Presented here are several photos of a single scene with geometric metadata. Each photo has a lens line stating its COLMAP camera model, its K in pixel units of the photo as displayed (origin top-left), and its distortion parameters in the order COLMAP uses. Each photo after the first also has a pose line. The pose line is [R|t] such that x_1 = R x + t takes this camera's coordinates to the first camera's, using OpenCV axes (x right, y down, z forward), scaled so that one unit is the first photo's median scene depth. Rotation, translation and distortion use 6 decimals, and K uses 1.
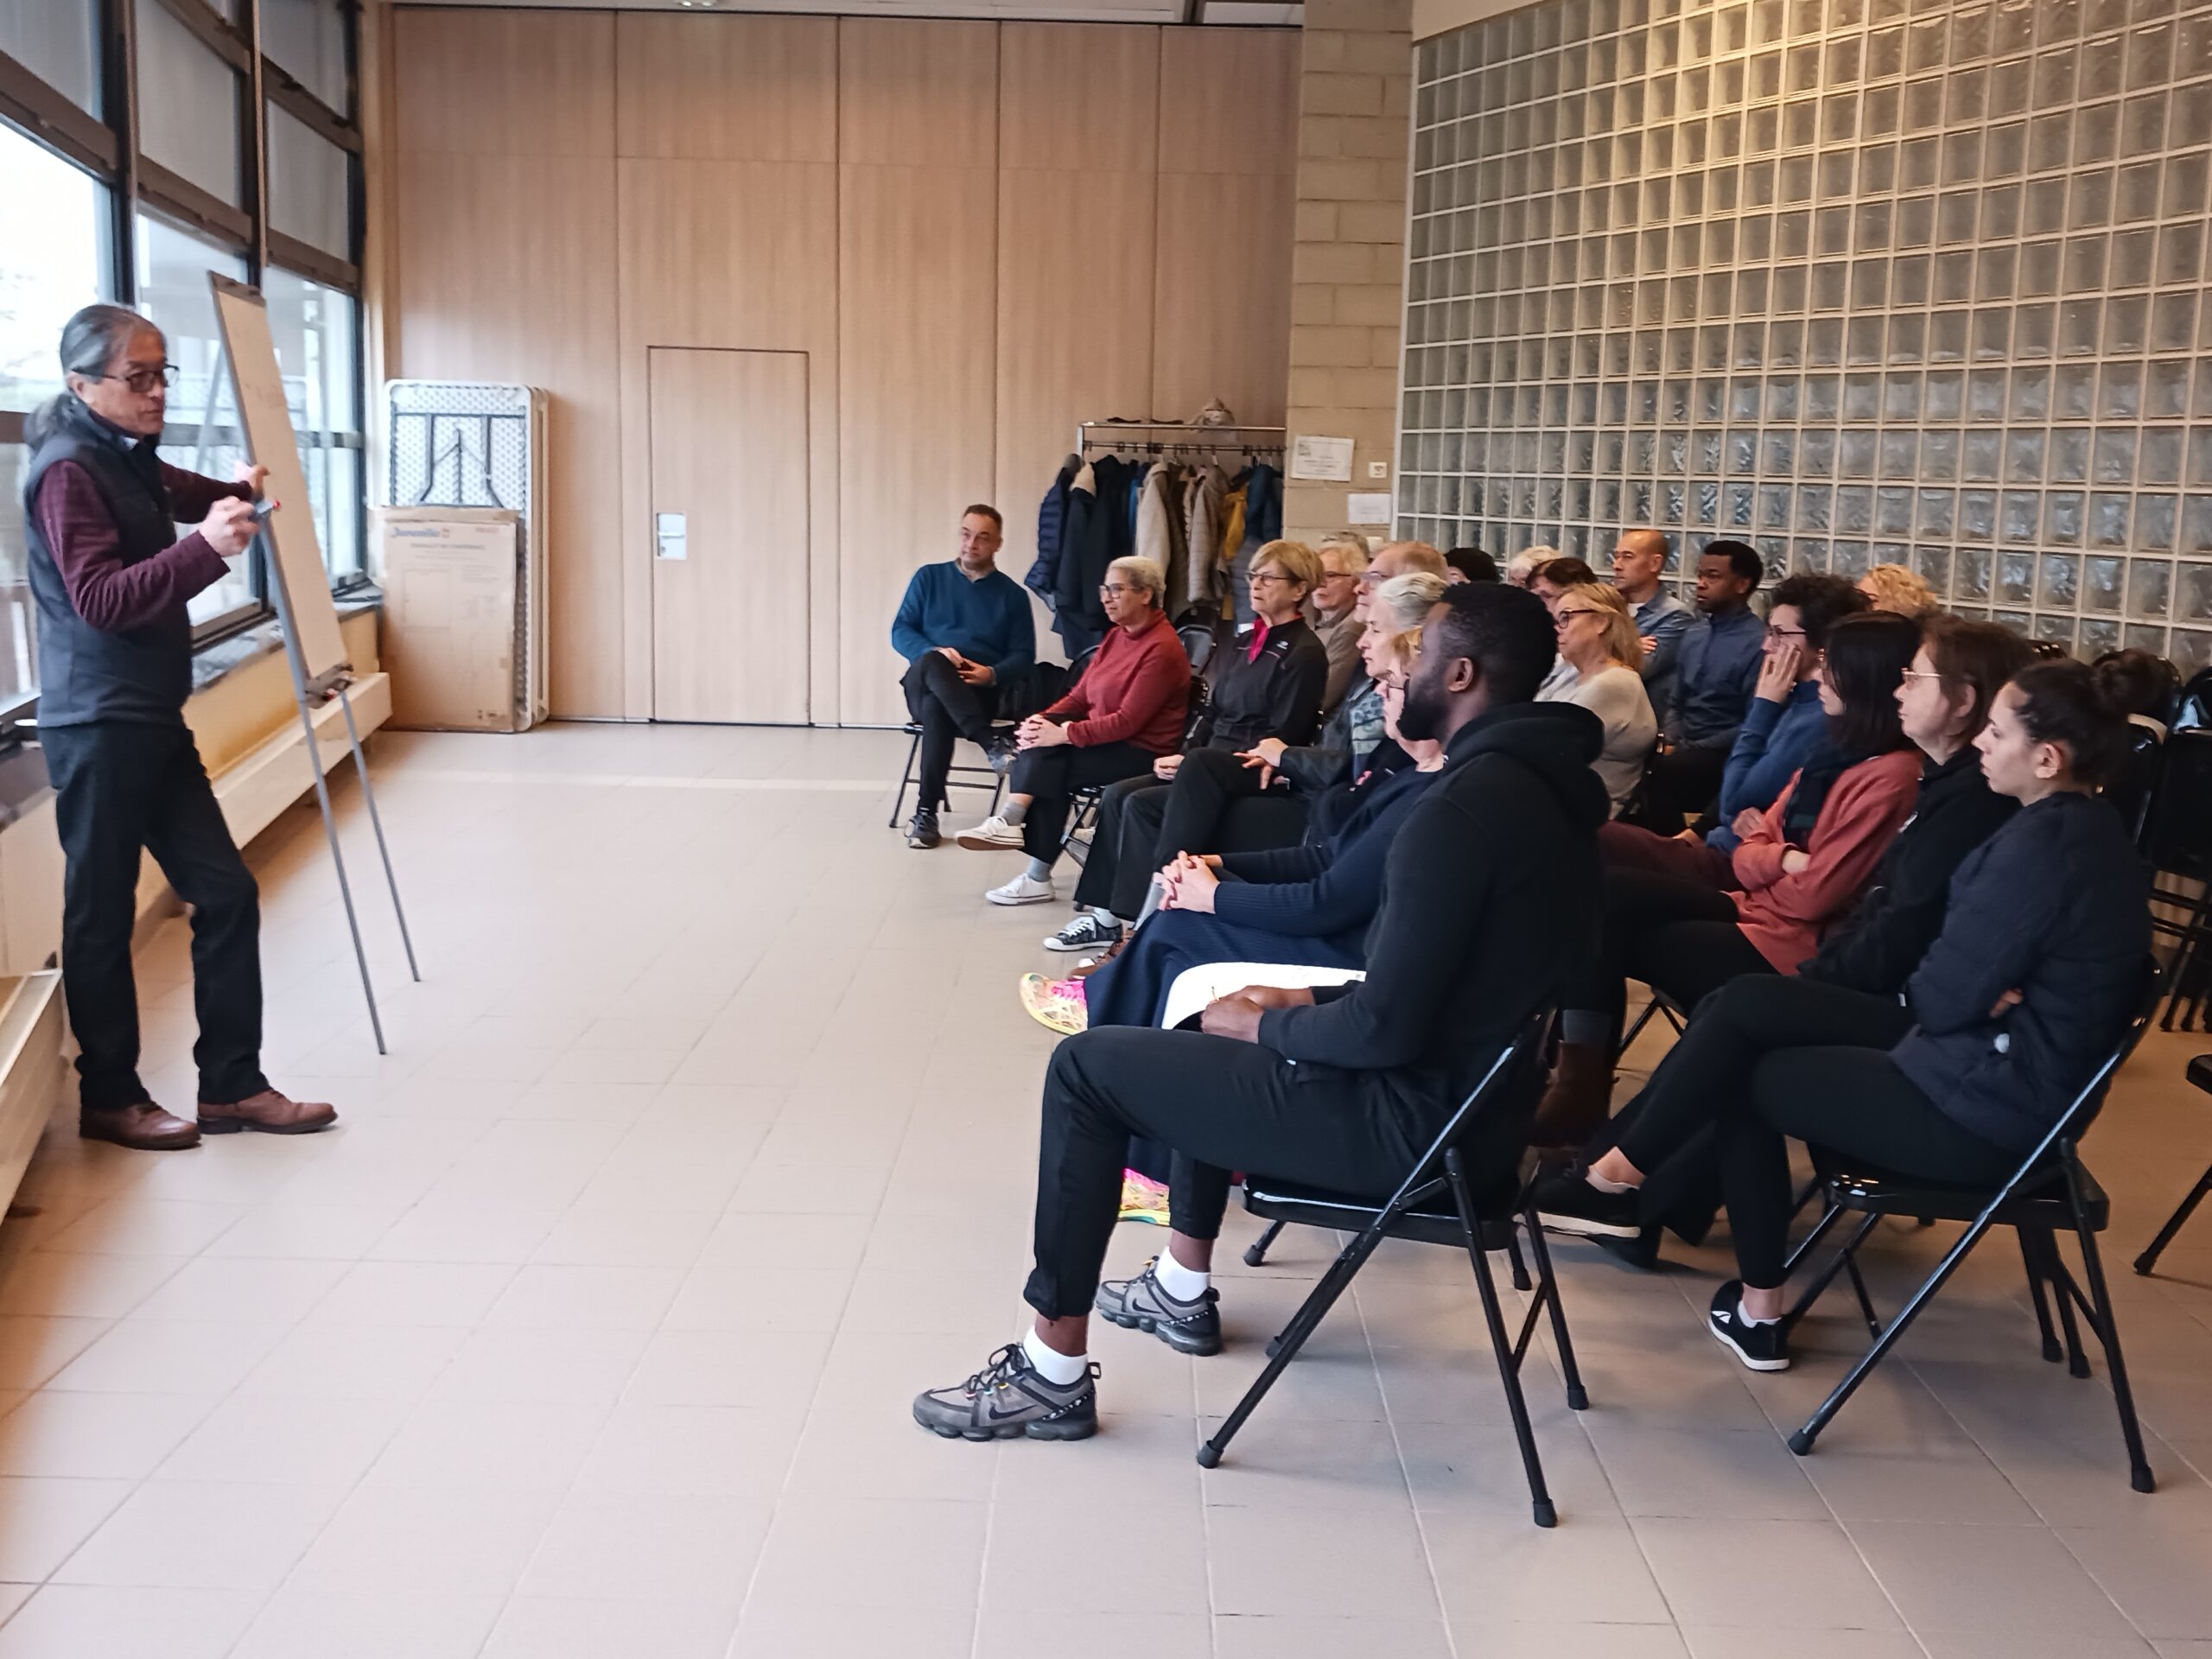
lens RADIAL K [[2193.0, 0, 1106.0], [0, 2193.0, 829.5], [0, 0, 1]] dist [0.197457, -0.578202]
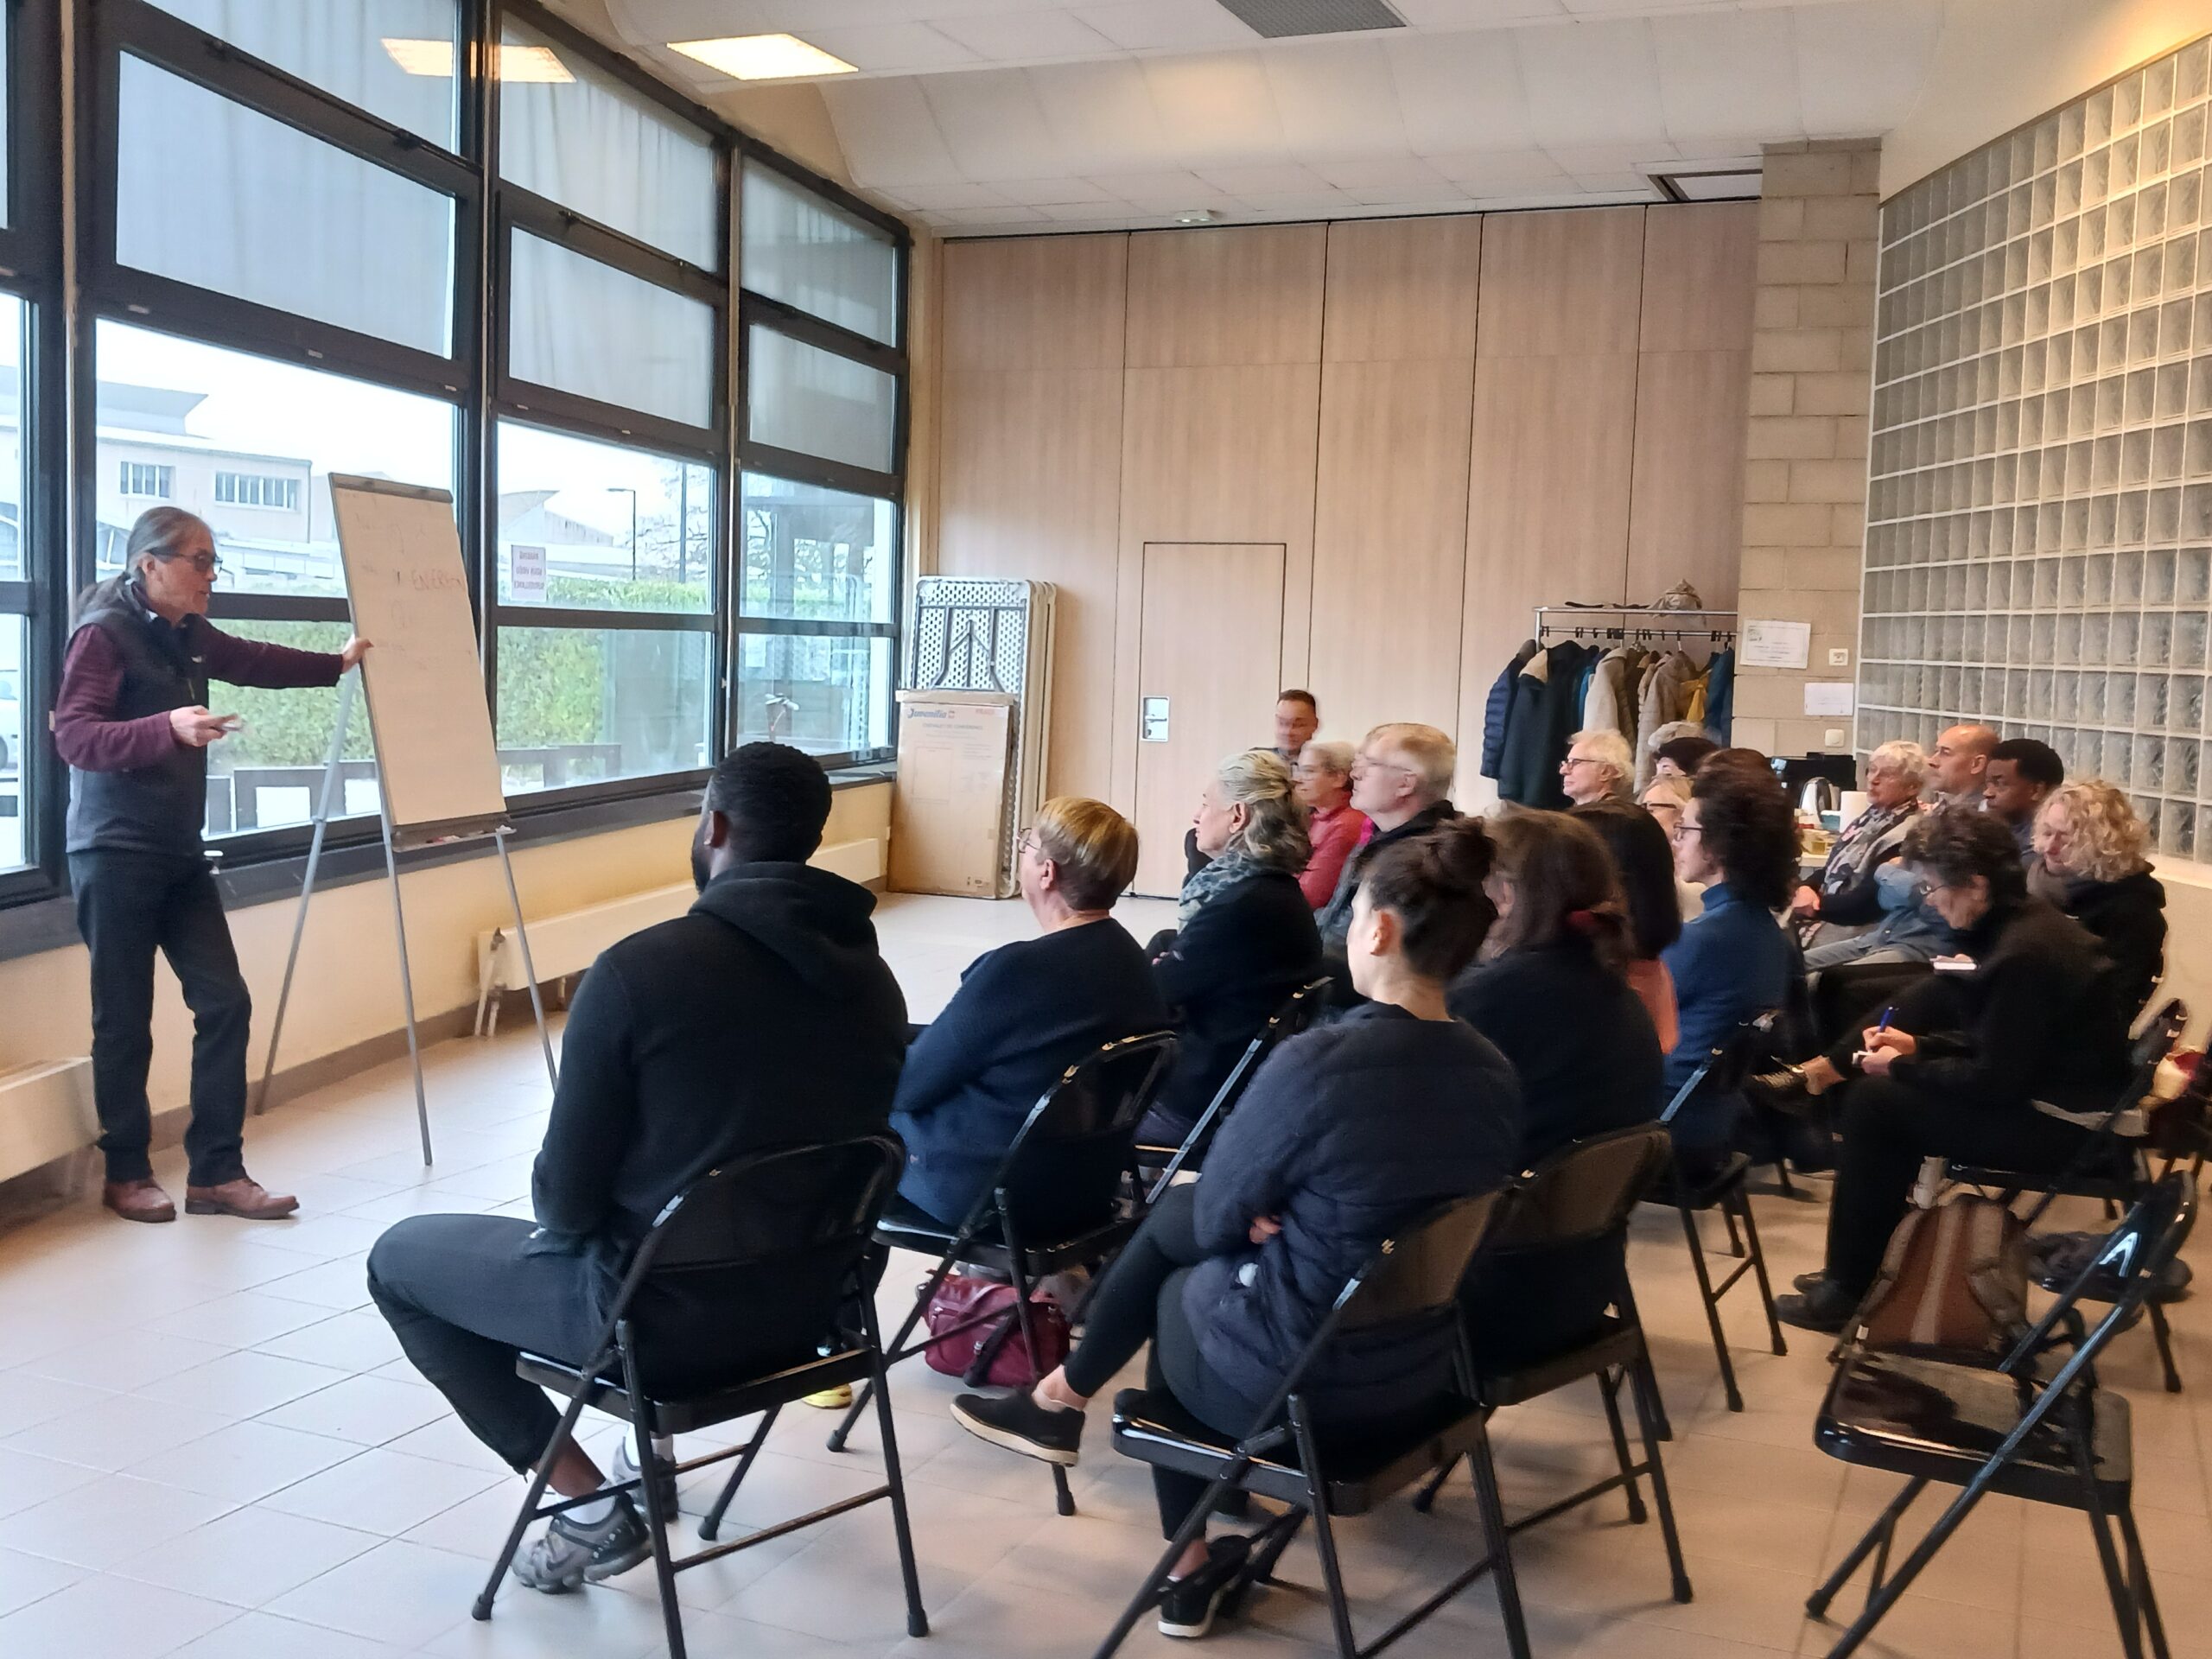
lens RADIAL K [[2193.0, 0, 1106.0], [0, 2193.0, 829.5], [0, 0, 1]] dist [0.197457, -0.578202]
pose [[0.918714, 0.036684, -0.393216, 0.200276], [-0.070798, 0.994845, -0.072603, -0.003991], [0.388526, 0.094540, 0.916575, 0.046830]]
